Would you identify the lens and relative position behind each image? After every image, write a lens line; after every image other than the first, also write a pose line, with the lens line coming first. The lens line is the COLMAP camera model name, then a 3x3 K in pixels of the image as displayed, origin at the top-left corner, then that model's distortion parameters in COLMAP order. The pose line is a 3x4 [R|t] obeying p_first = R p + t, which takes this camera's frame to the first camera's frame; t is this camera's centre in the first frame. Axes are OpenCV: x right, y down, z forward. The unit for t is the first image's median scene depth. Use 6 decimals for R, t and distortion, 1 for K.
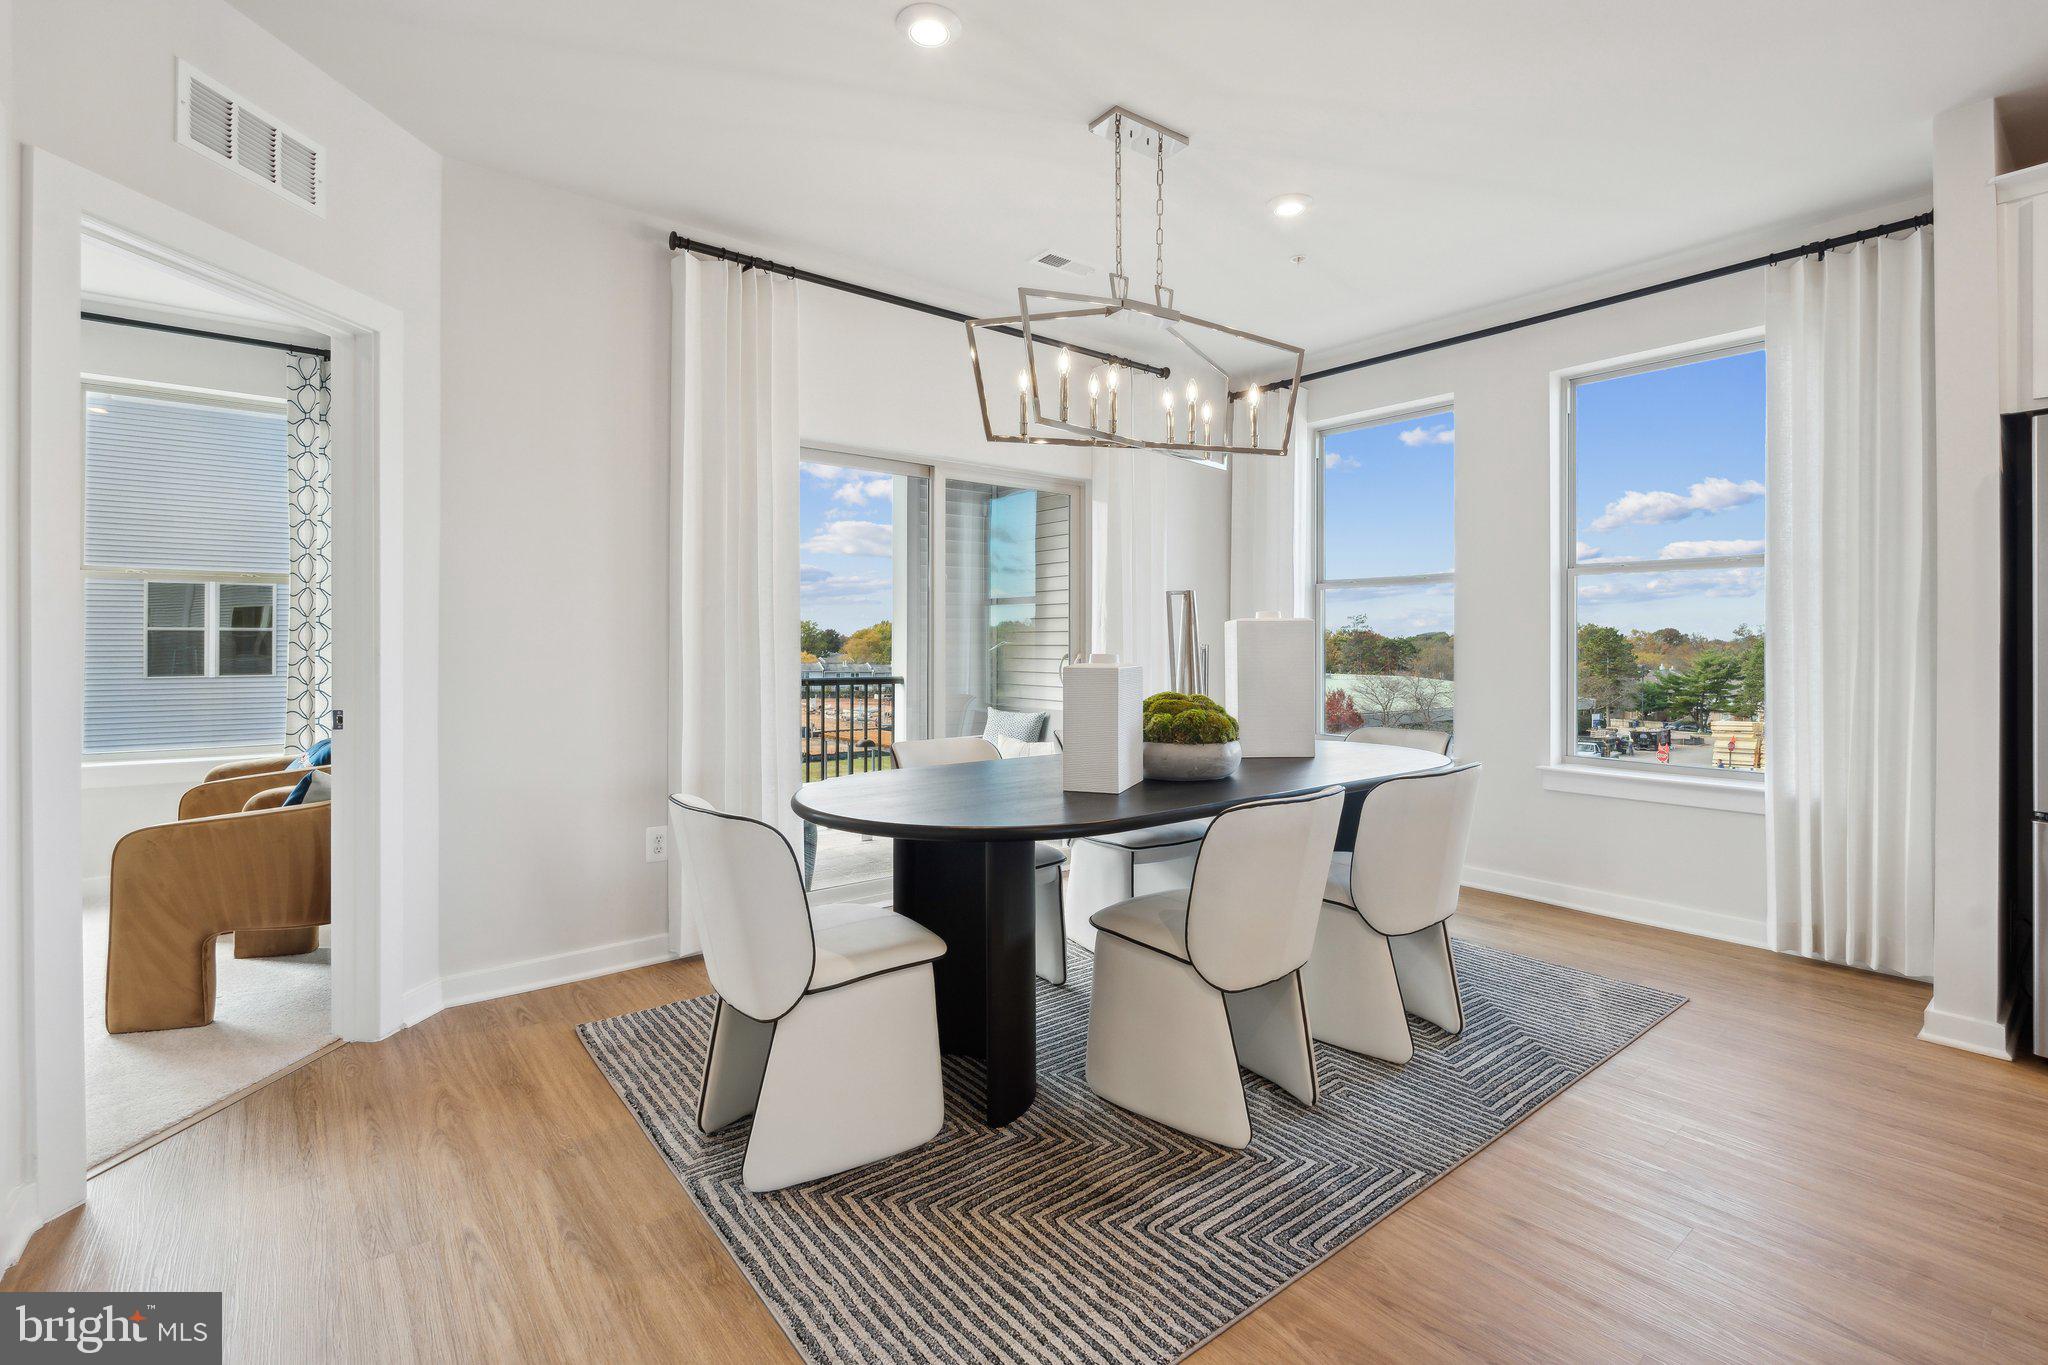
lens RADIAL K [[927.9, 0, 1021.0], [0, 927.9, 643.7], [0, 0, 1]] dist [-0.001703, -0.000059]
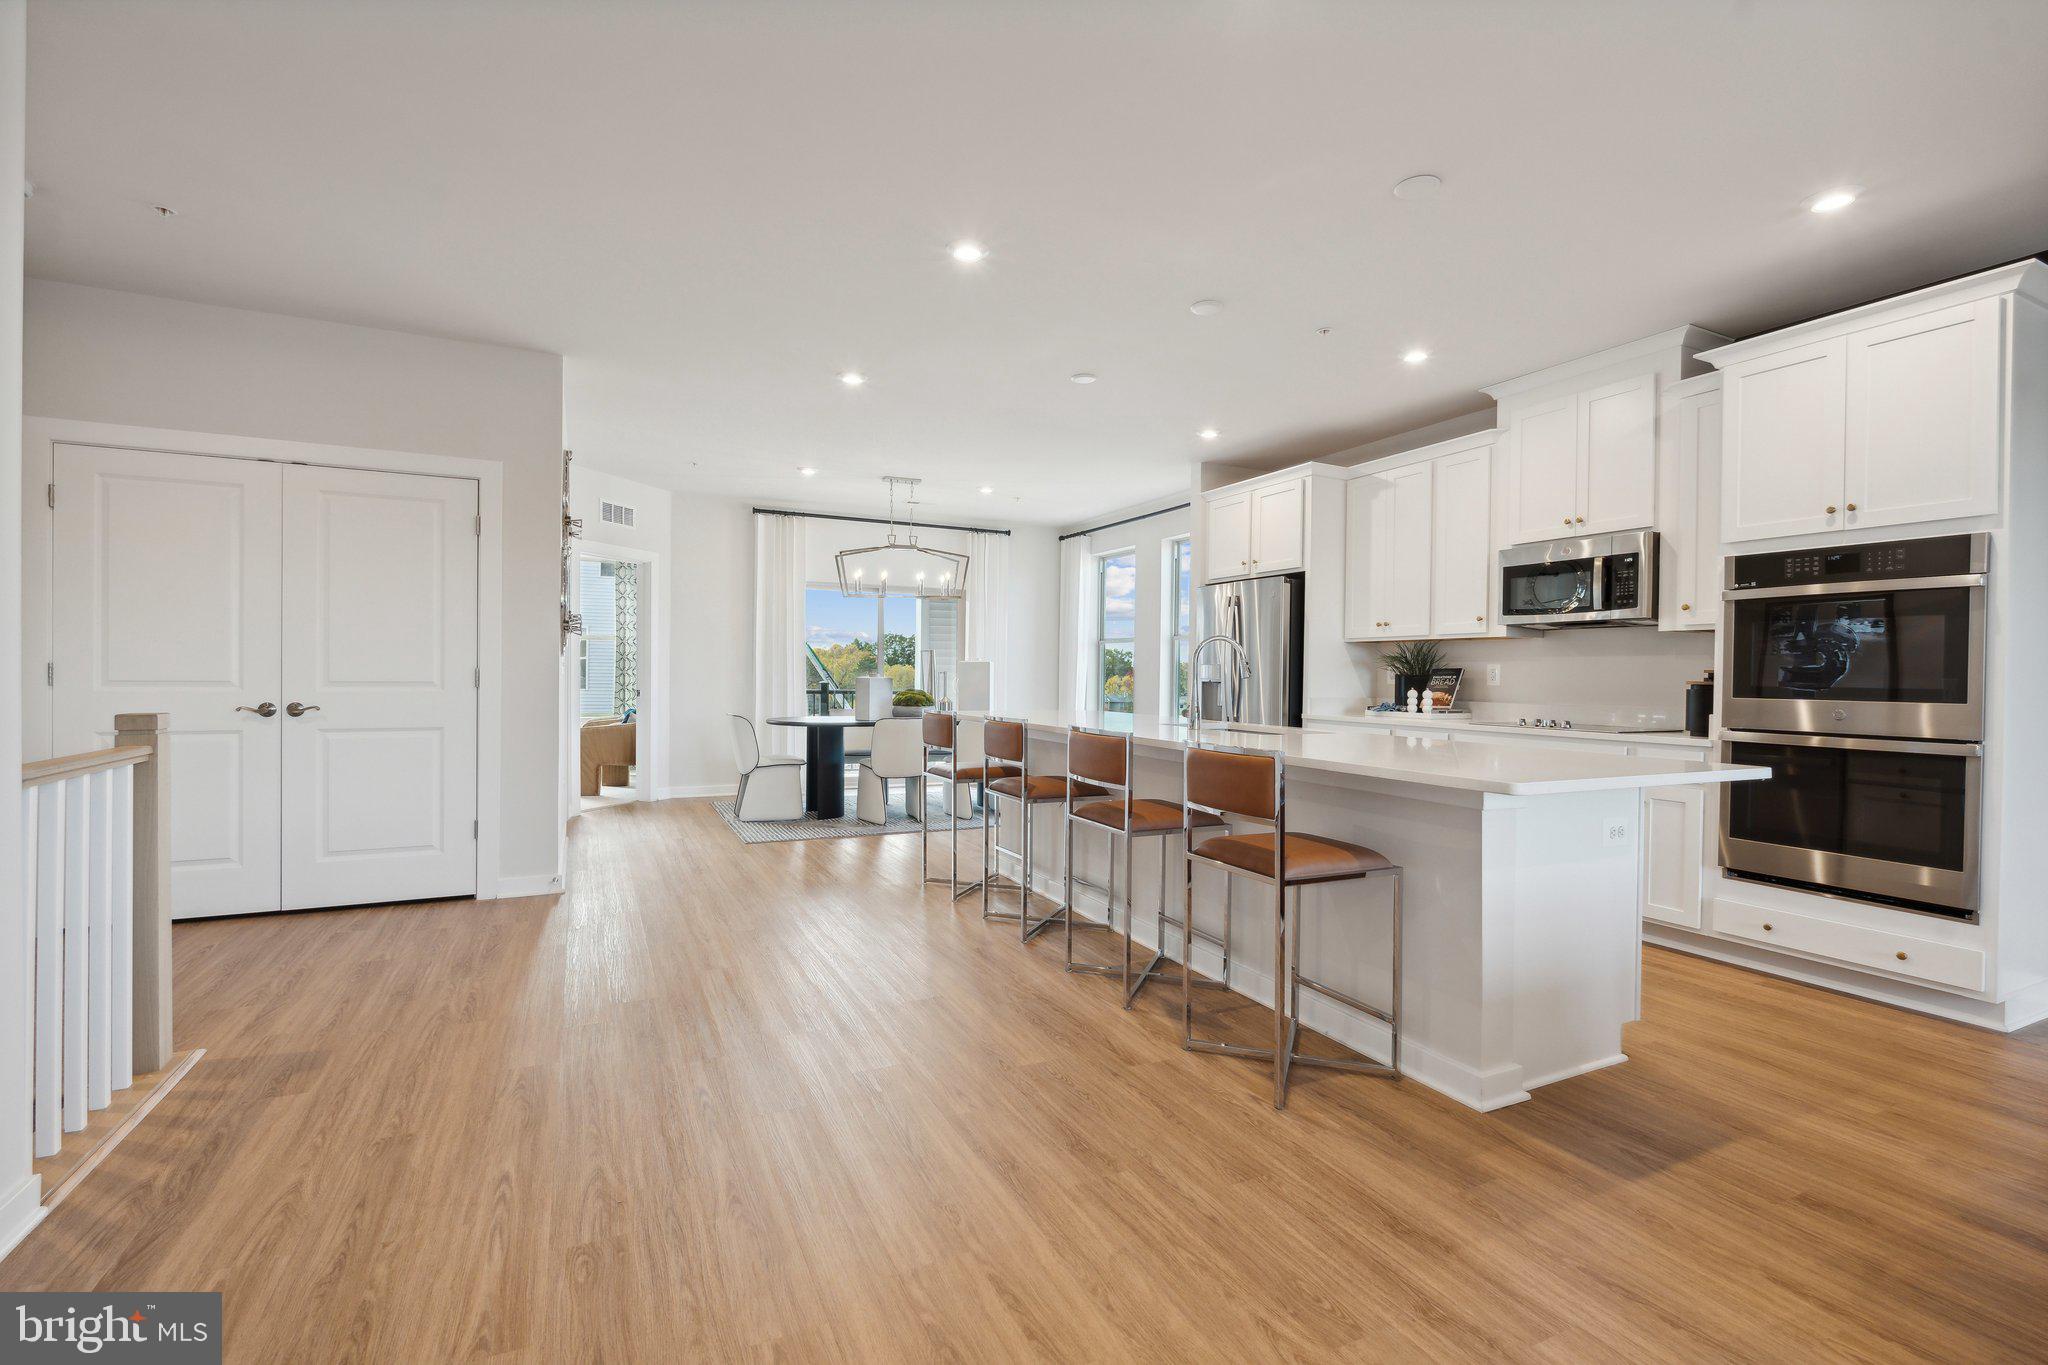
lens RADIAL K [[917.0, 0, 1024.0], [0, 917.0, 682.5], [0, 0, 1]] dist [0.002277, 0.000088]
pose [[0.976556, 0.013363, -0.214848, 0.889922], [-0.011732, 0.999892, 0.008864, 0.007156], [0.214943, -0.006136, 0.976607, -1.293429]]
